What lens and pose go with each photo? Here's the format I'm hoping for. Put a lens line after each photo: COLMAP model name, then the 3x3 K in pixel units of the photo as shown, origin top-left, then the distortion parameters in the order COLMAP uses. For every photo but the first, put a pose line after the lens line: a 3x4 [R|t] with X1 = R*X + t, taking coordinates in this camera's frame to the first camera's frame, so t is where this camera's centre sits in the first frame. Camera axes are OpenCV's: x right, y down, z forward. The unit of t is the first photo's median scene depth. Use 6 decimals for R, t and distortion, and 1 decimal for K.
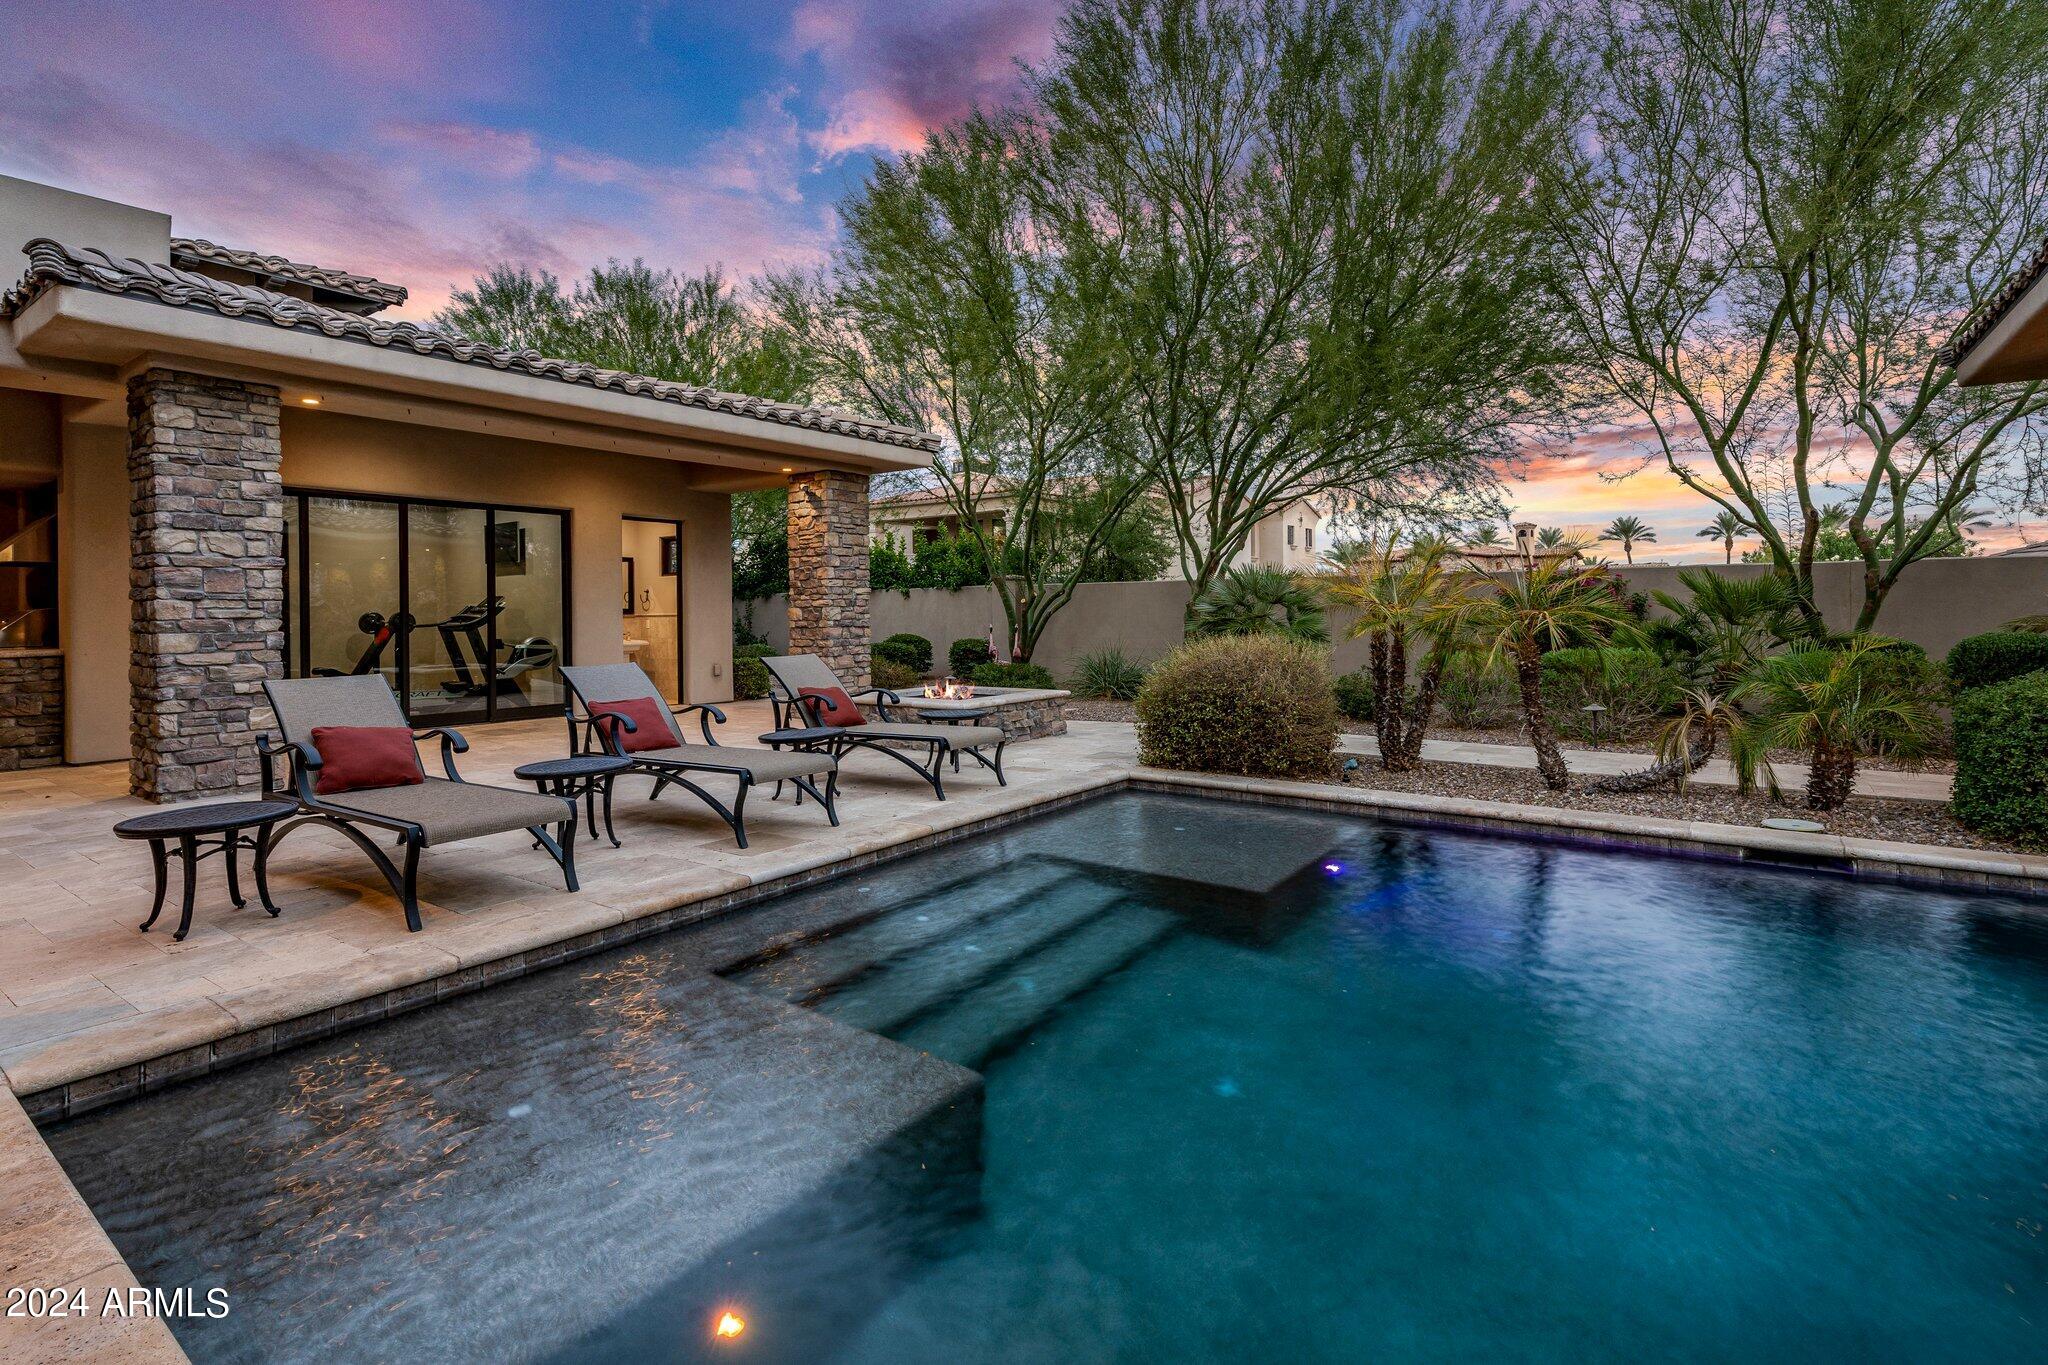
lens RADIAL K [[974.4, 0, 1017.4], [0, 974.4, 628.3], [0, 0, 1]] dist [0.007413, -0.000577]
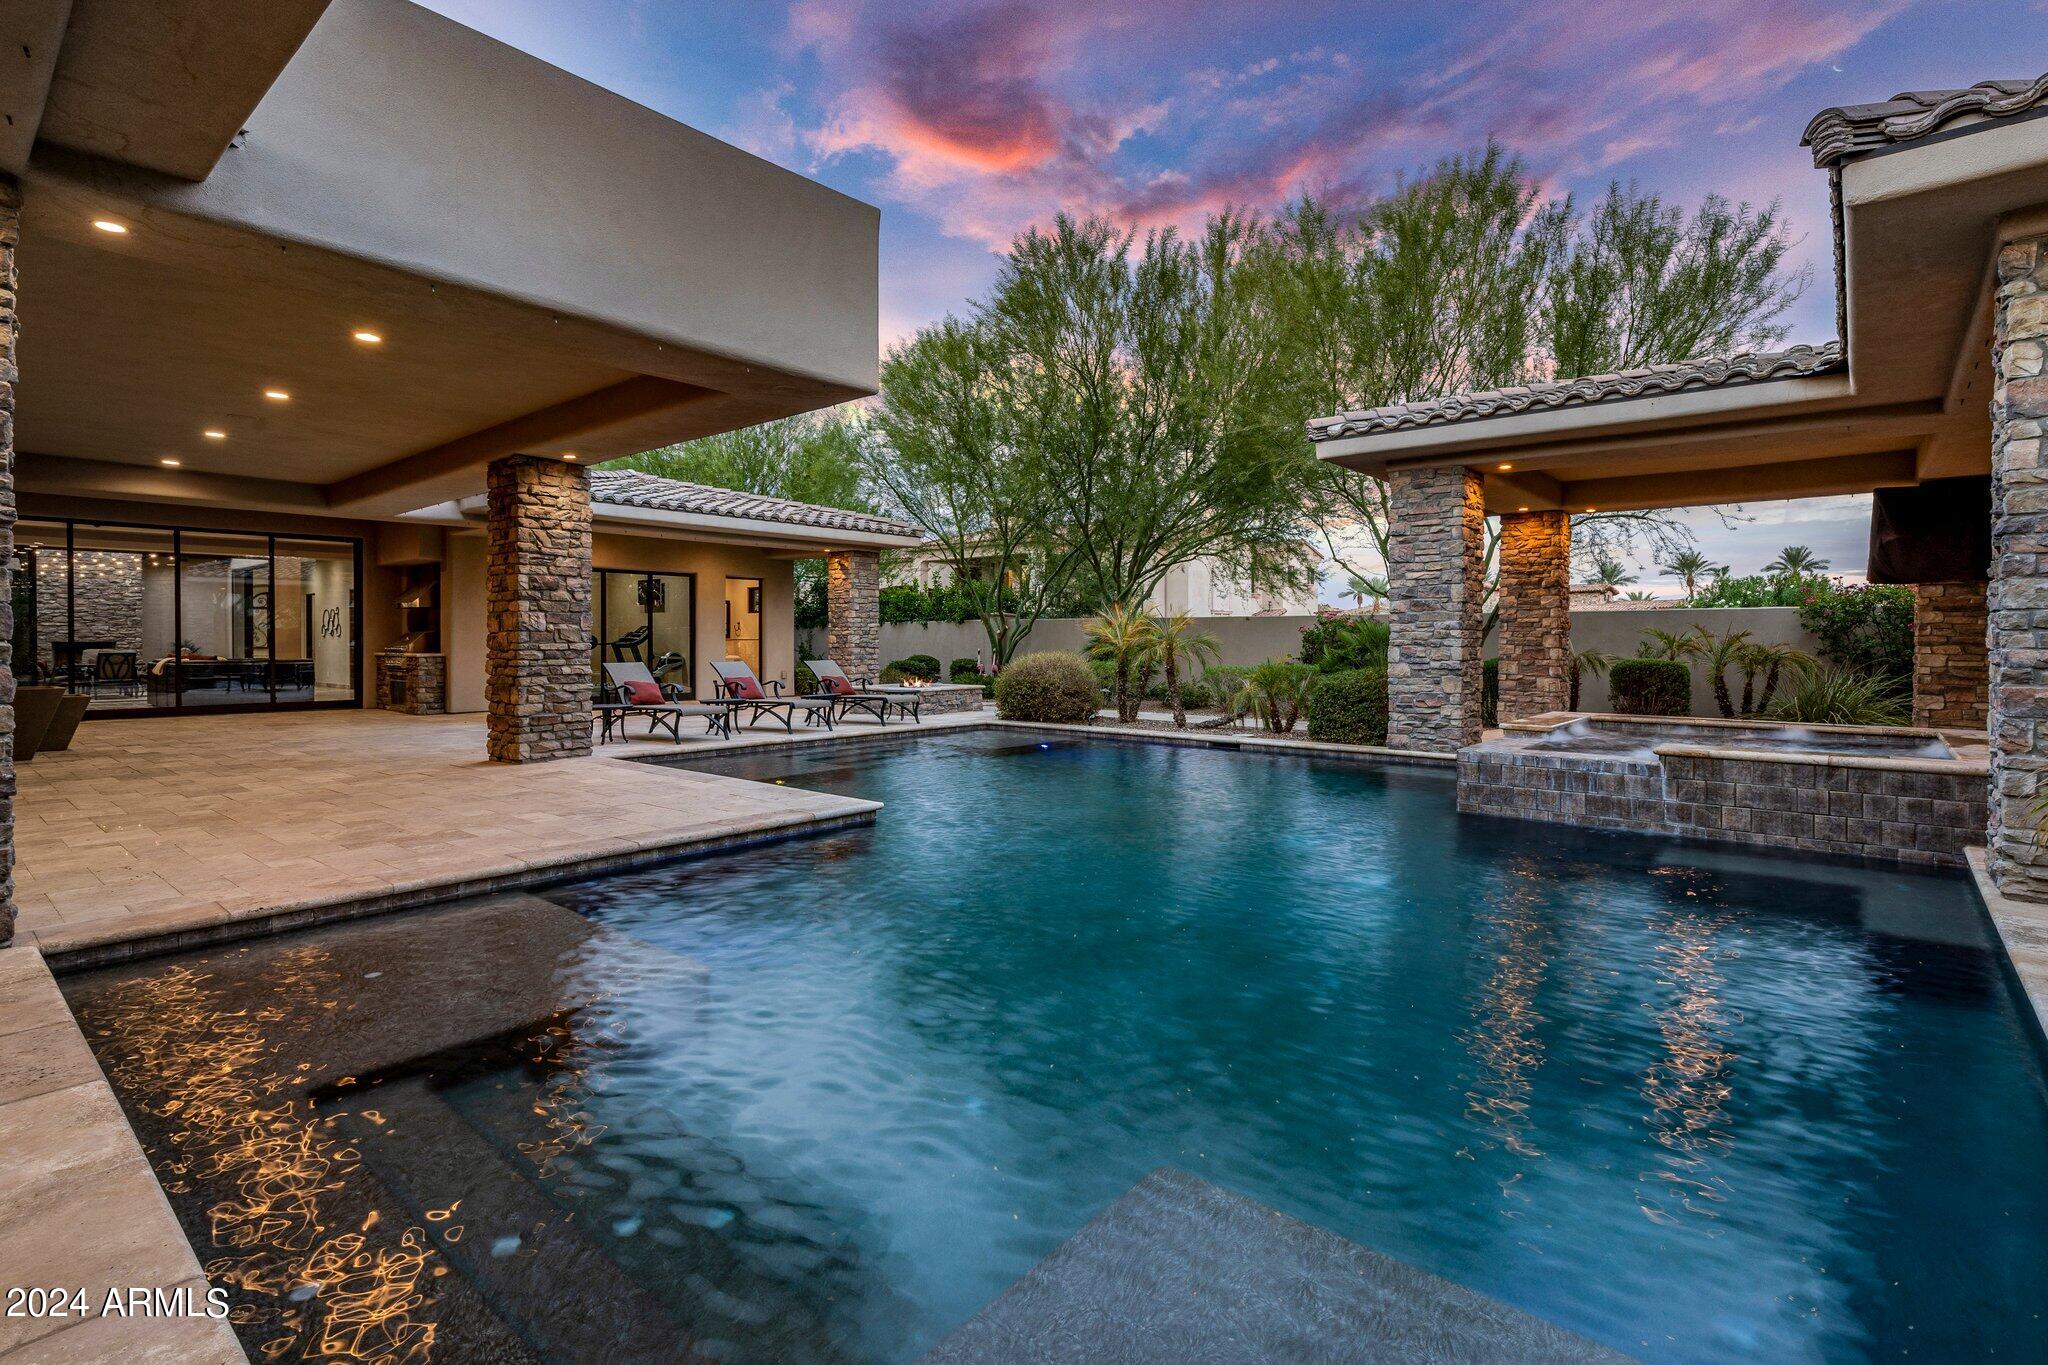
lens RADIAL K [[974.4, 0, 1020.0], [0, 974.4, 640.9], [0, 0, 1]] dist [0.007413, -0.000577]
pose [[0.997849, 0.010684, -0.064673, 0.340316], [-0.011726, 0.999807, -0.015749, 0.017393], [0.064493, 0.016473, 0.997782, -1.064750]]
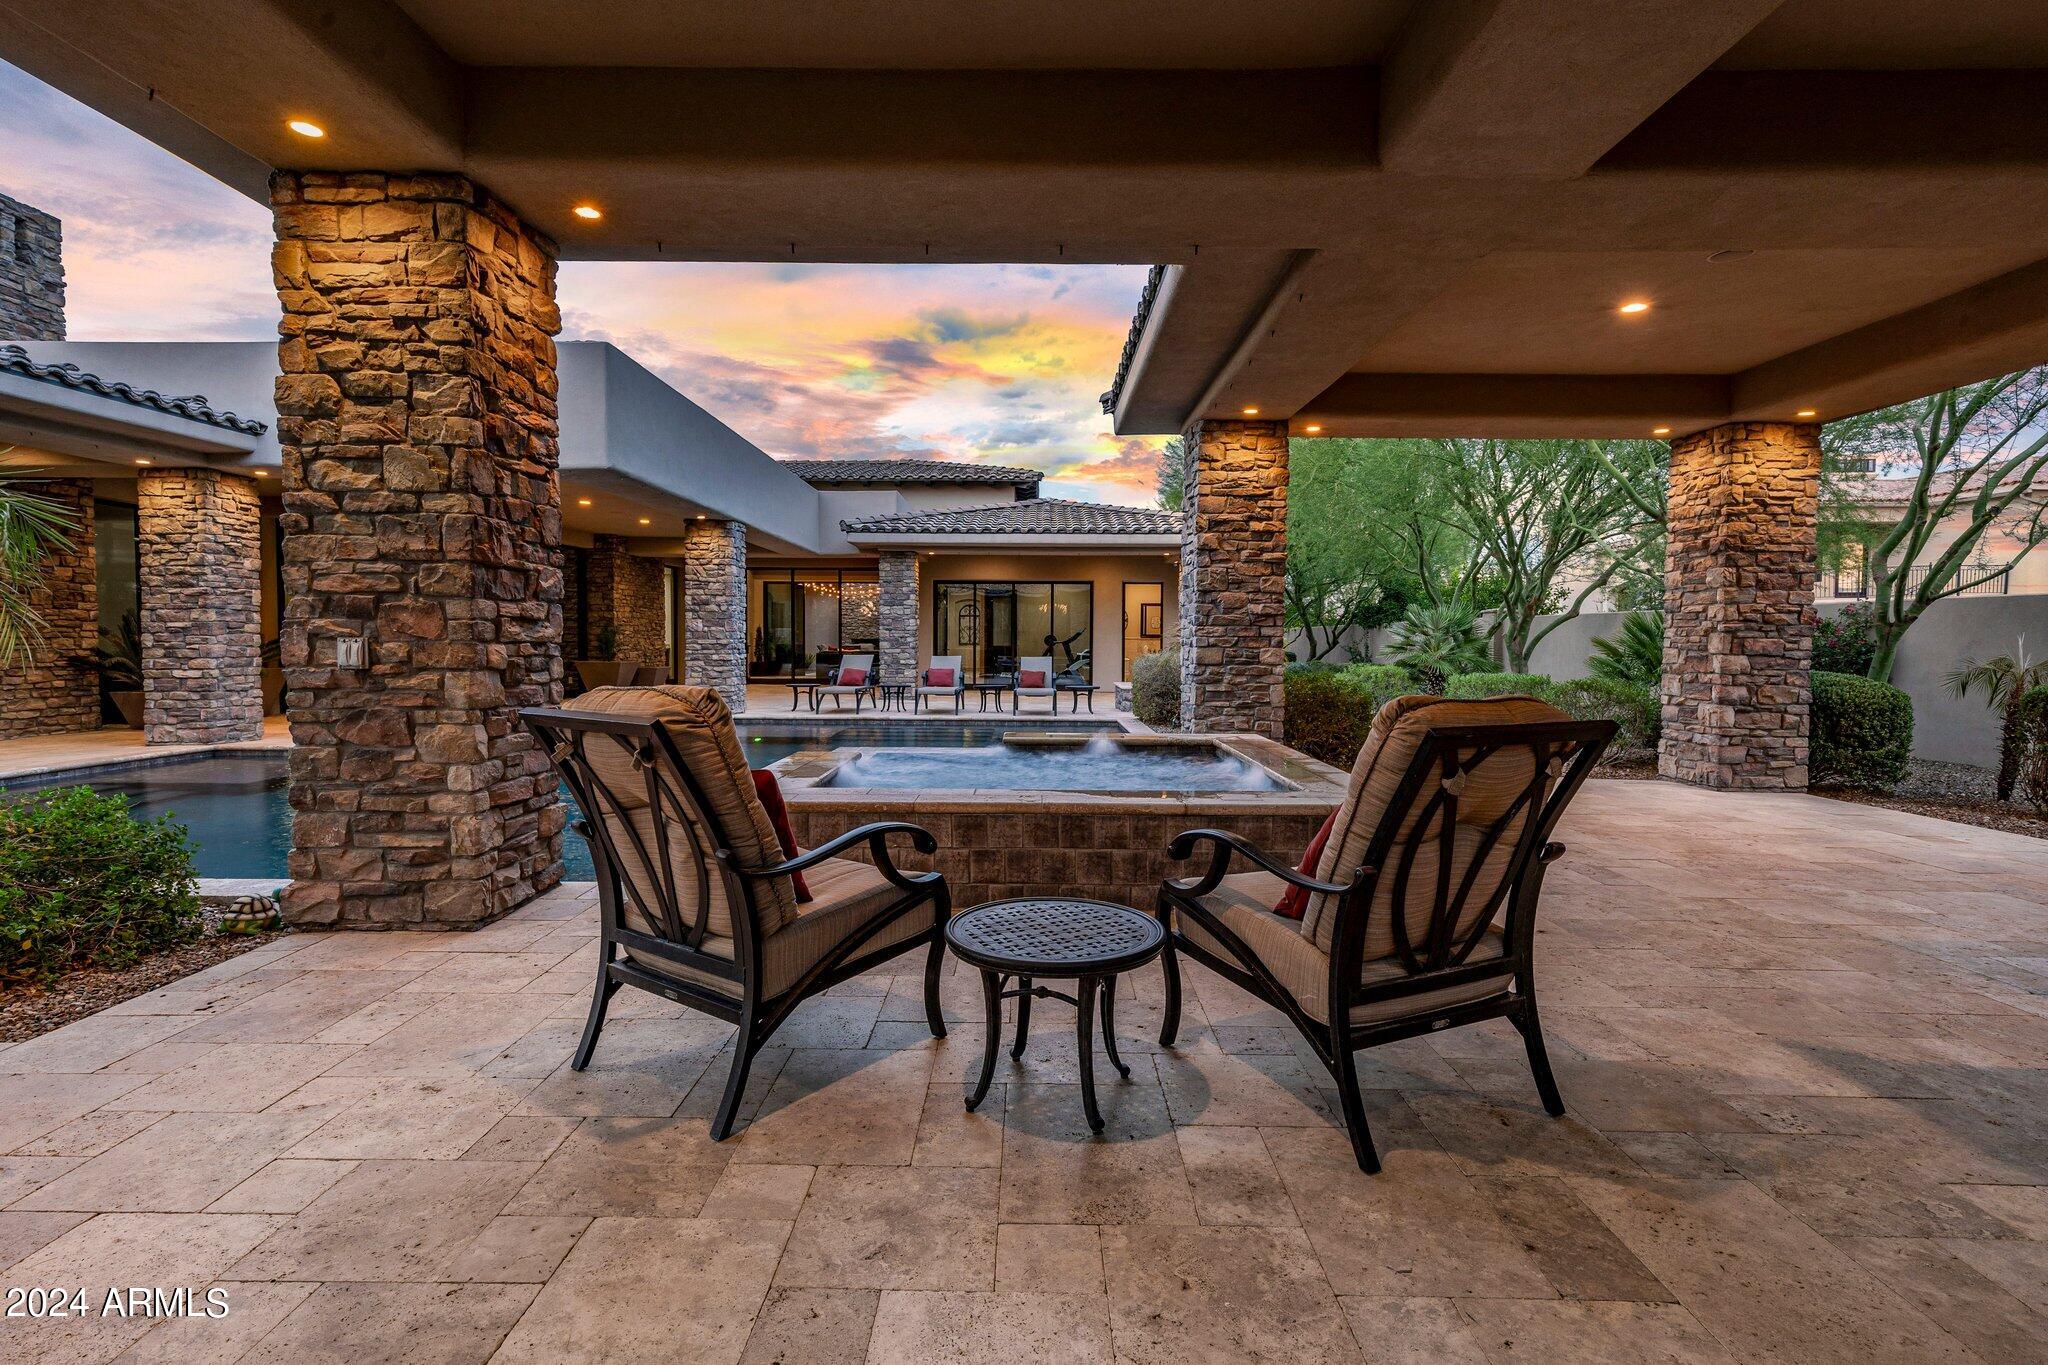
lens RADIAL K [[974.4, 0, 1000.2], [0, 974.4, 670.3], [0, 0, 1]] dist [0.007413, -0.000577]
pose [[0.580543, 0.038662, -0.813311, 1.776008], [-0.024907, 0.999248, 0.029722, -0.006986], [0.813849, 0.003002, 0.581069, -0.400153]]
